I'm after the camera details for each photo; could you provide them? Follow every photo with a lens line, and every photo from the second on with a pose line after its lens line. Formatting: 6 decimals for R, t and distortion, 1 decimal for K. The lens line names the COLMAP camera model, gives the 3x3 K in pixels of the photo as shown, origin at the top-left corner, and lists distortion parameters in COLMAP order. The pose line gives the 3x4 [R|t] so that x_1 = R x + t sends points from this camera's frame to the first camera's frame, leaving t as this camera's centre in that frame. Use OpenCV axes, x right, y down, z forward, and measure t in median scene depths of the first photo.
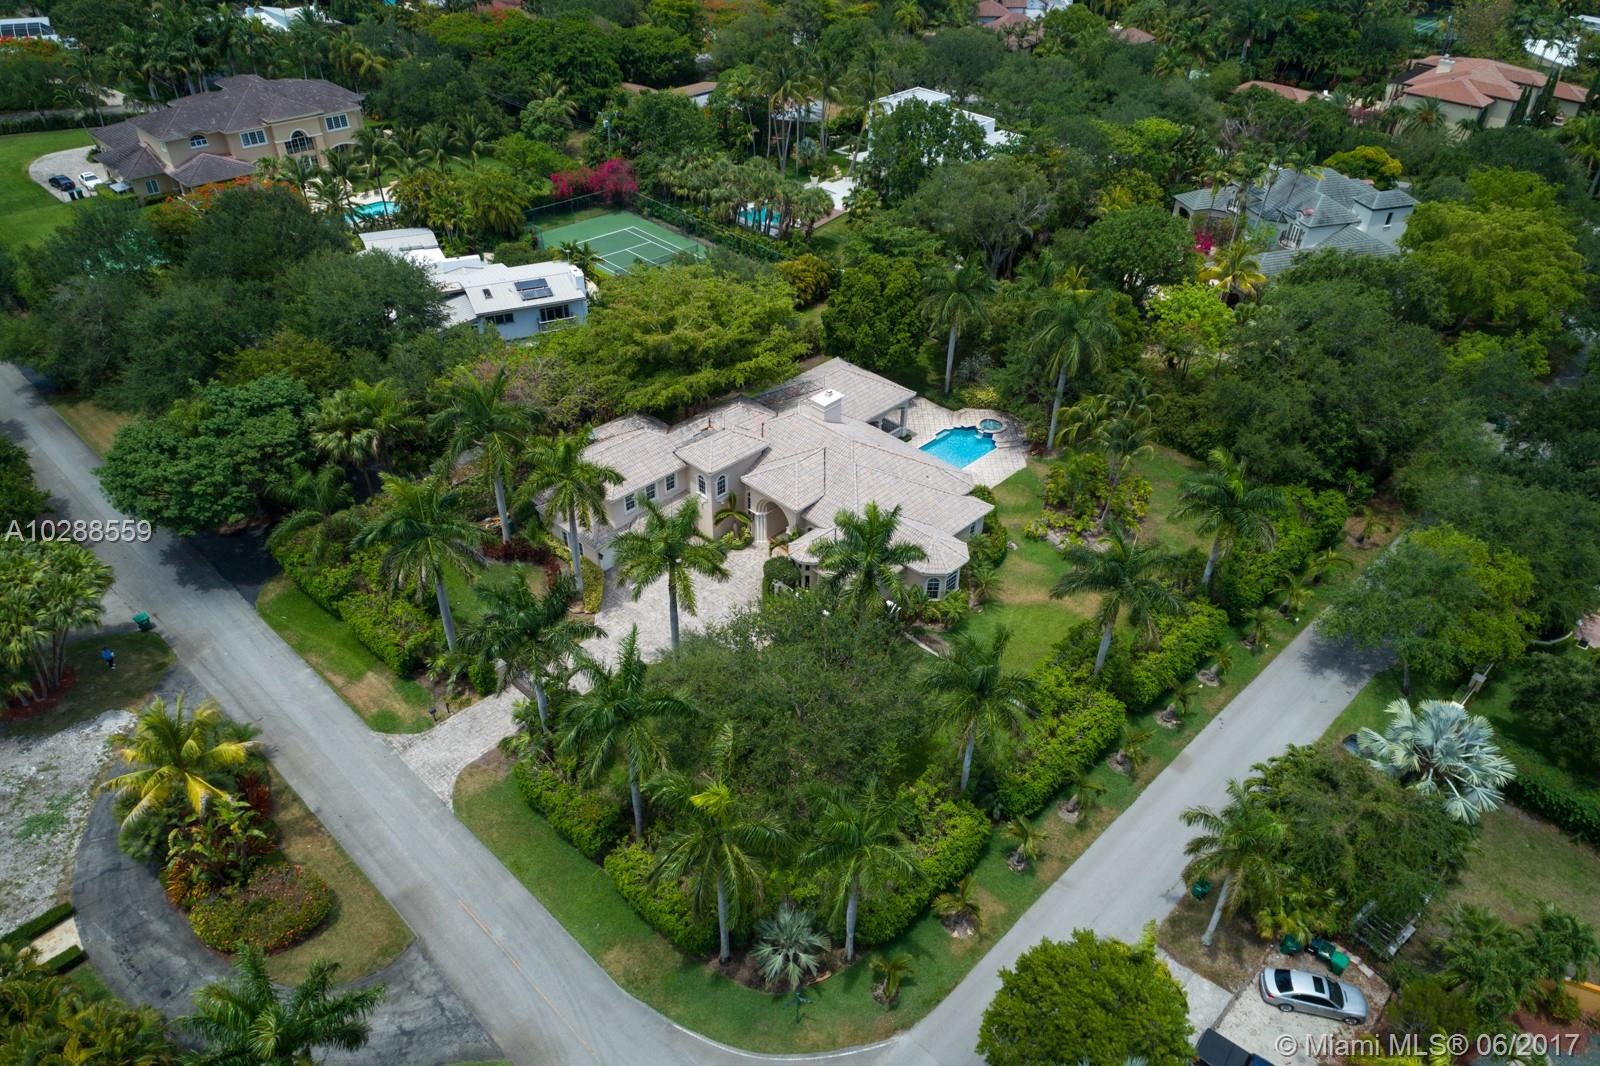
lens RADIAL K [[1071.4, 0, 797.2], [0, 1071.4, 537.4], [0, 0, 1]] dist [0.190311, -0.184777]
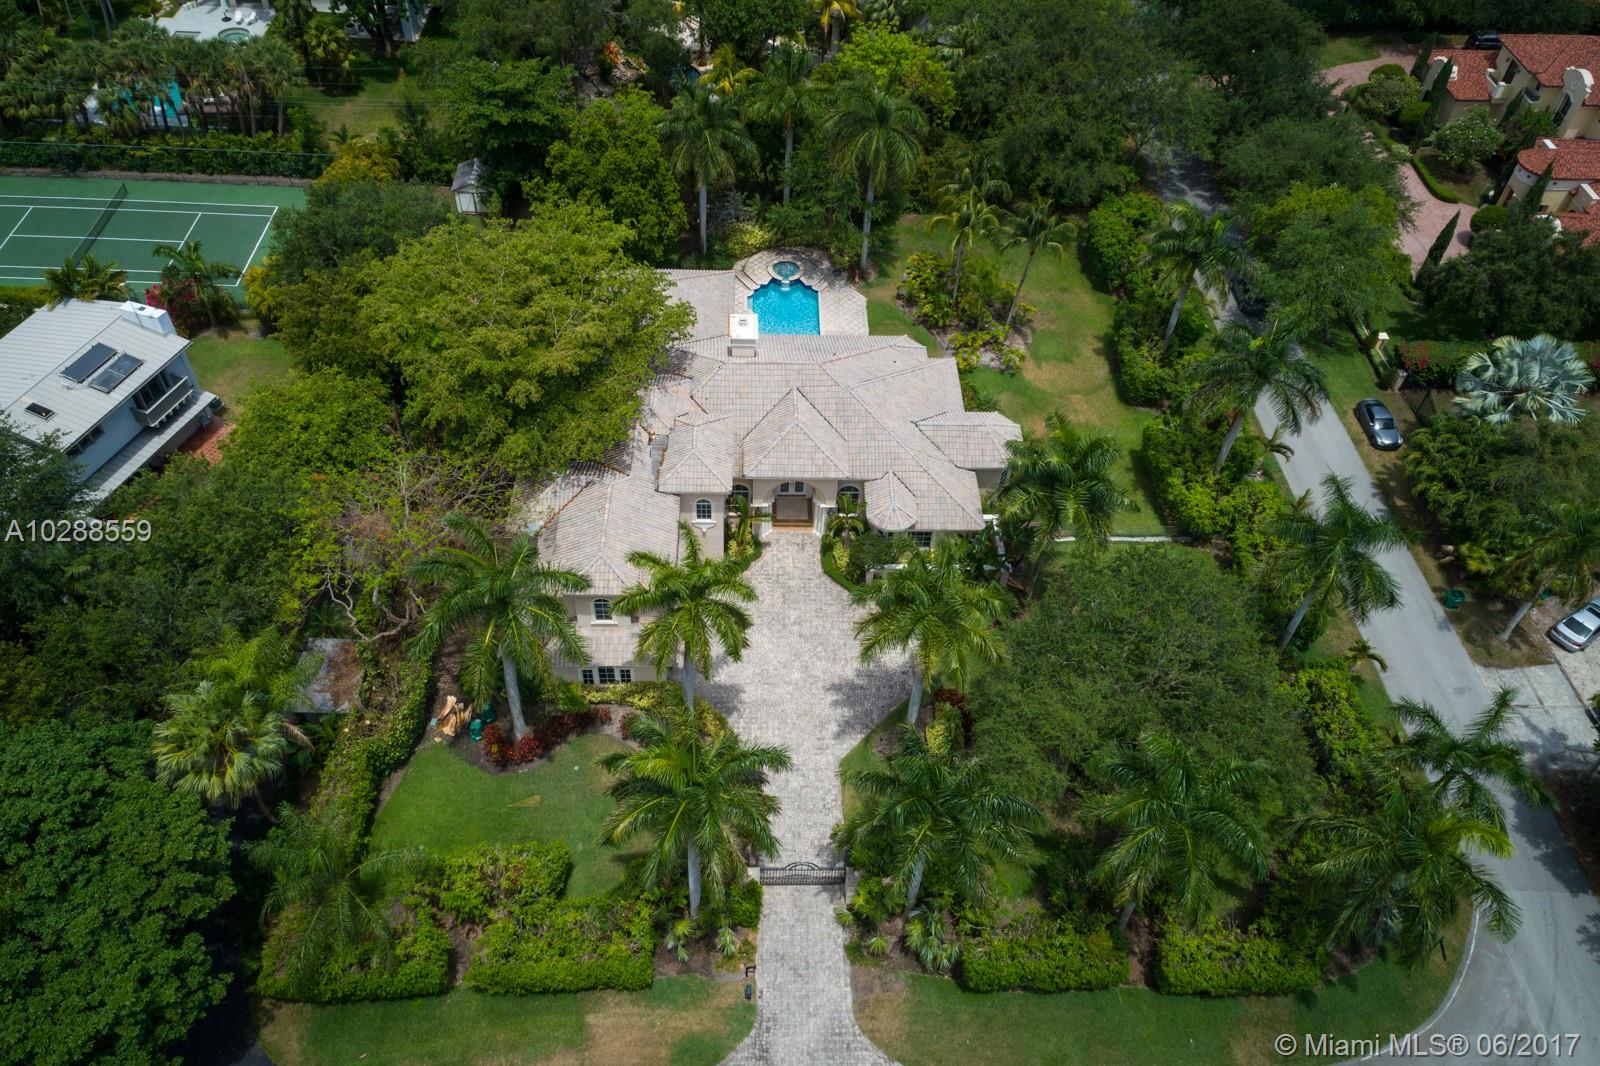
lens RADIAL K [[1221.7, 0, 800.0], [0, 1221.7, 533.0], [0, 0, 1]] dist [0.177790, -0.165021]
pose [[0.702448, -0.512255, 0.494127, -0.444370], [0.413486, 0.858794, 0.302492, -0.249977], [-0.579307, -0.008170, 0.815069, 0.283386]]
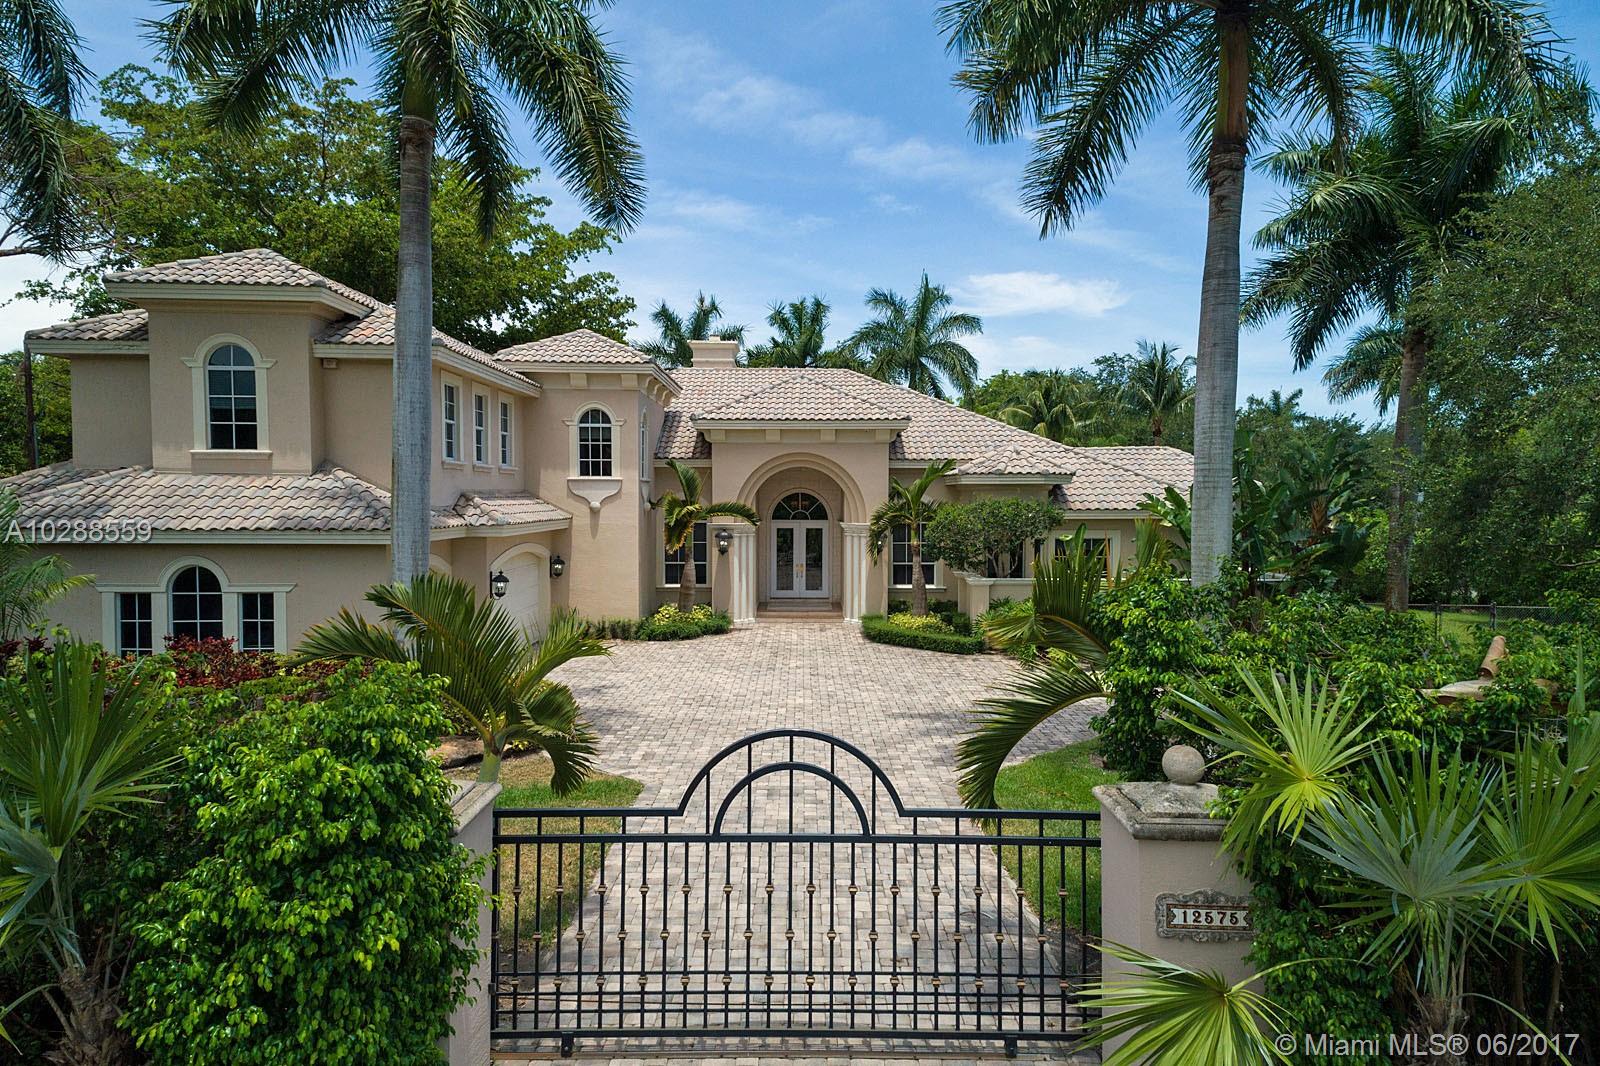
lens RADIAL K [[1071.4, 0, 797.2], [0, 1071.4, 537.4], [0, 0, 1]] dist [0.190311, -0.184777]
pose [[0.720453, -0.048986, 0.691771, -0.264821], [0.426761, 0.817586, -0.386560, 0.124258], [-0.546647, 0.573719, 0.609937, 0.760644]]
